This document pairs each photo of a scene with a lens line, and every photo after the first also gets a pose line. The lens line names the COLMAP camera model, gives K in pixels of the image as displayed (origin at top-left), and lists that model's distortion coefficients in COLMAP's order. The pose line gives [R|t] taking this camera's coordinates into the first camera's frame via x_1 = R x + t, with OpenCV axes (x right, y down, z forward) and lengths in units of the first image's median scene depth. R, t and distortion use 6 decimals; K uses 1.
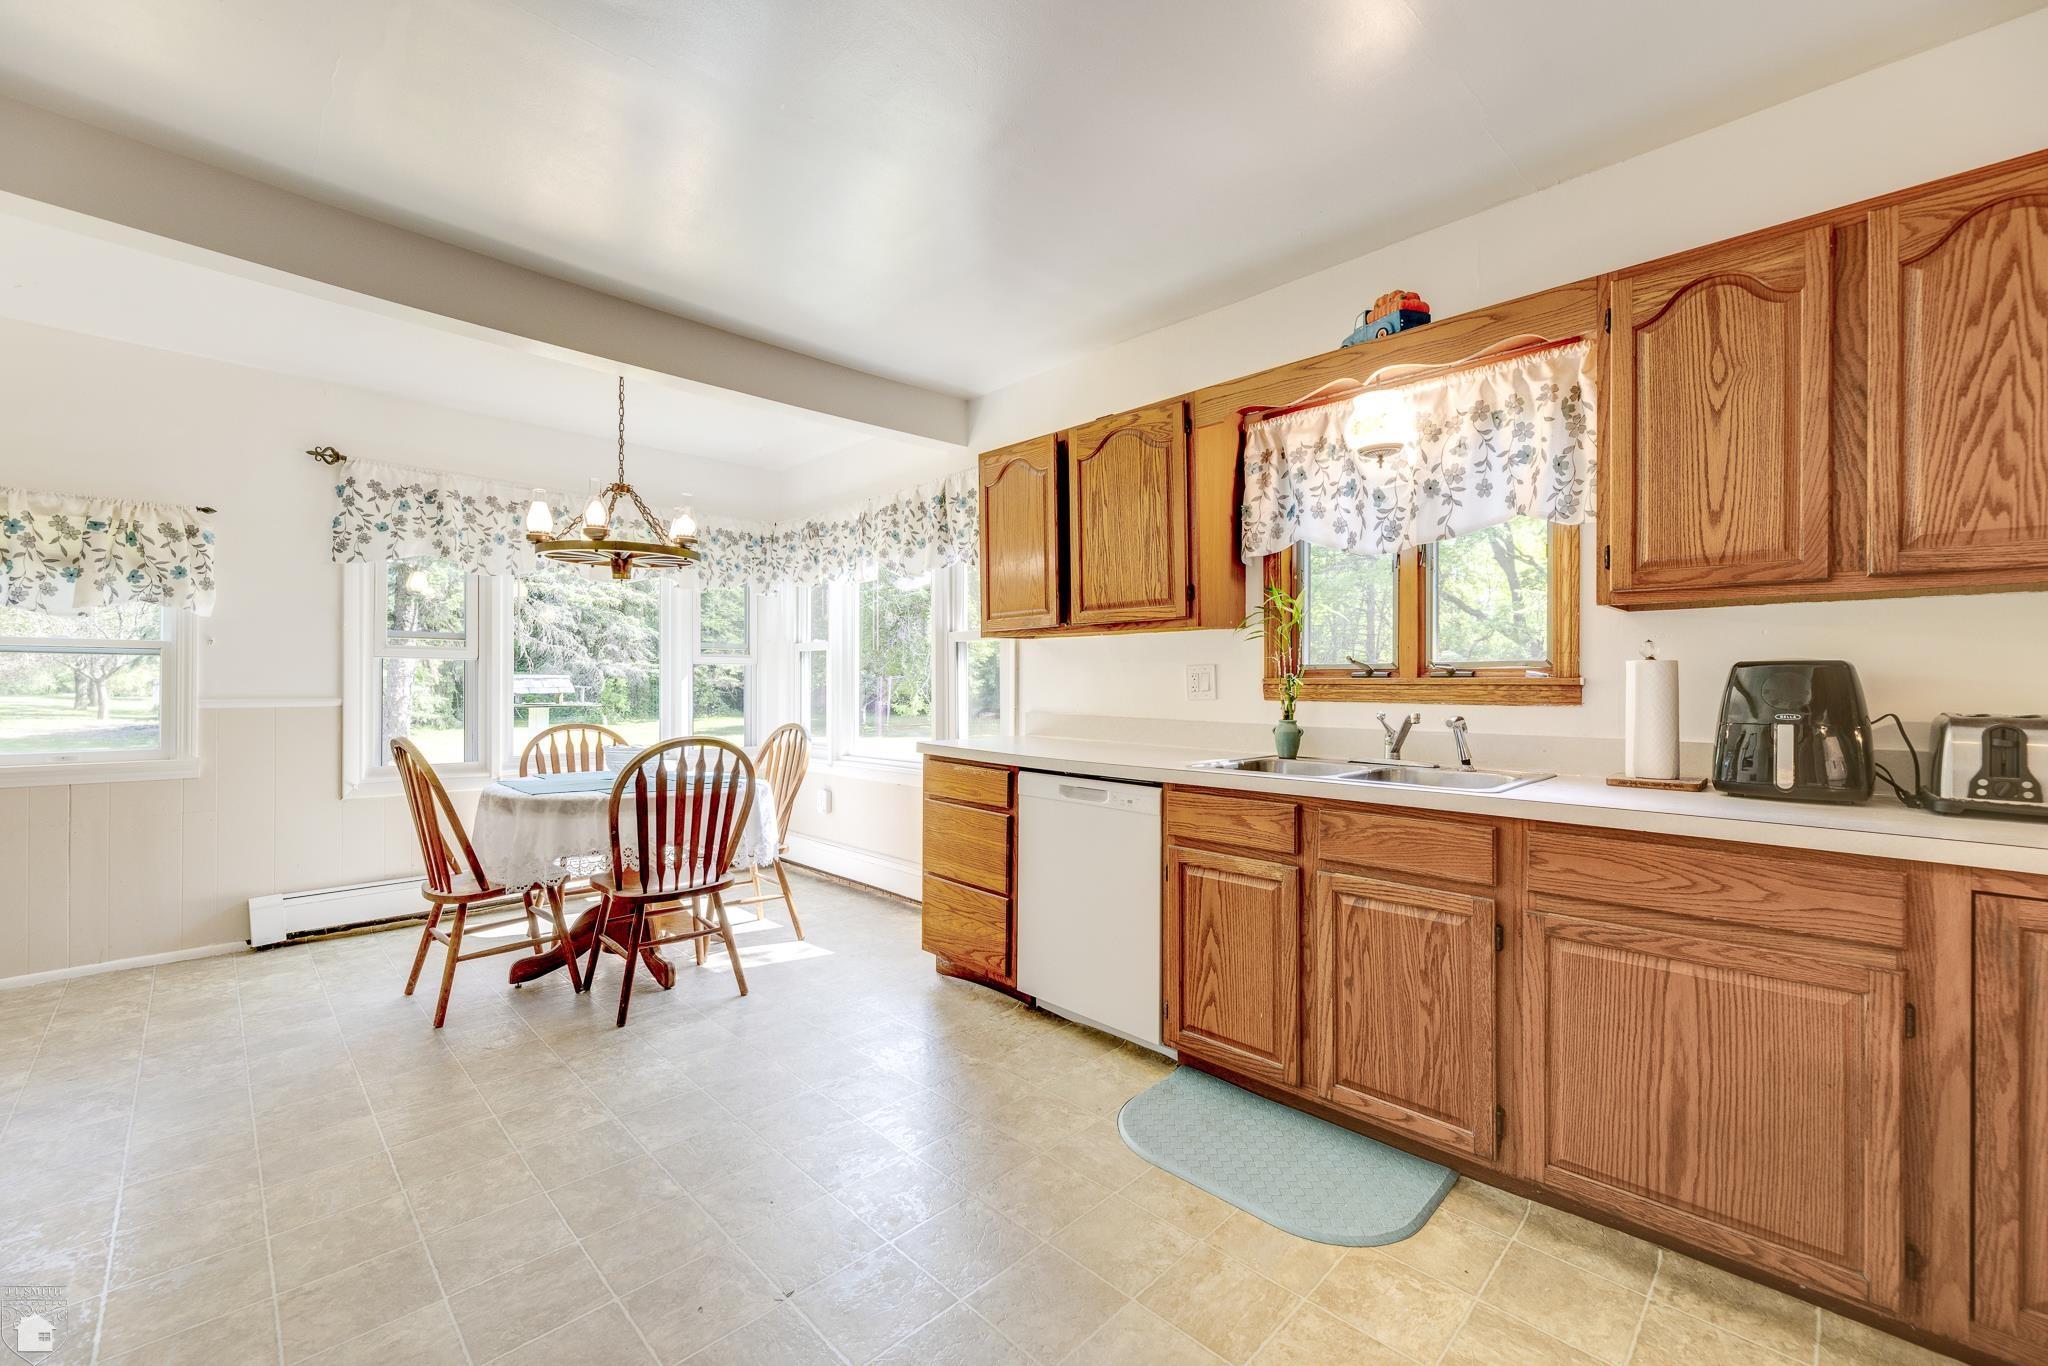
lens RADIAL K [[832.3, 0, 1027.5], [0, 832.3, 687.2], [0, 0, 1]] dist [-0.002851, 0.000083]
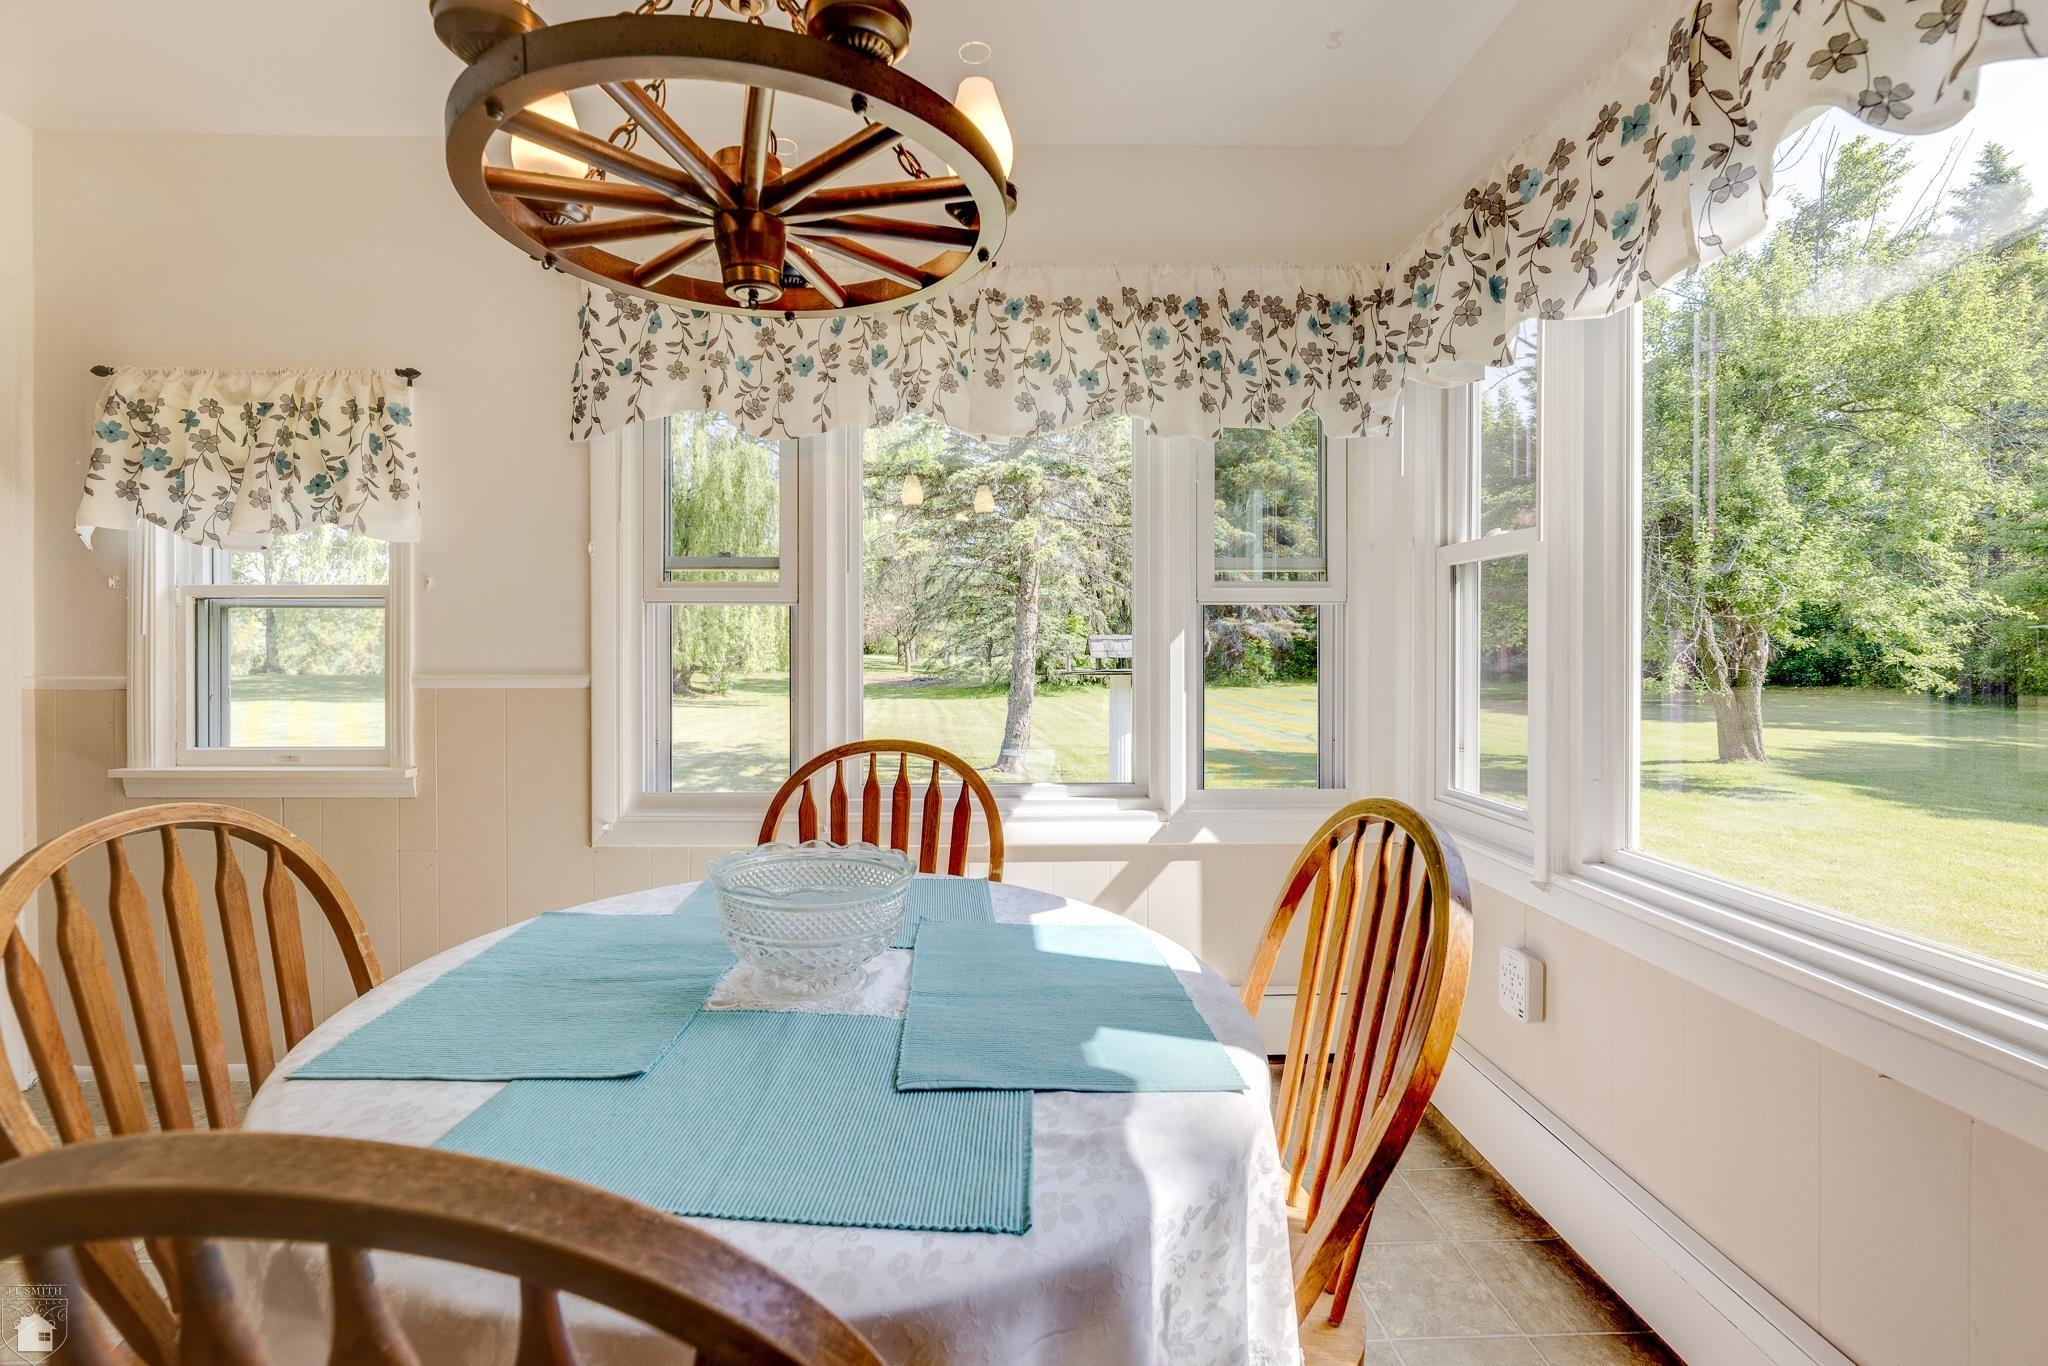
lens RADIAL K [[832.3, 0, 1018.3], [0, 832.3, 649.6], [0, 0, 1]] dist [-0.002851, 0.000083]
pose [[0.719192, 0.000648, -0.694811, -0.157946], [0.000825, 0.999998, 0.001786, -0.003782], [0.694811, -0.001858, 0.719190, 0.617029]]
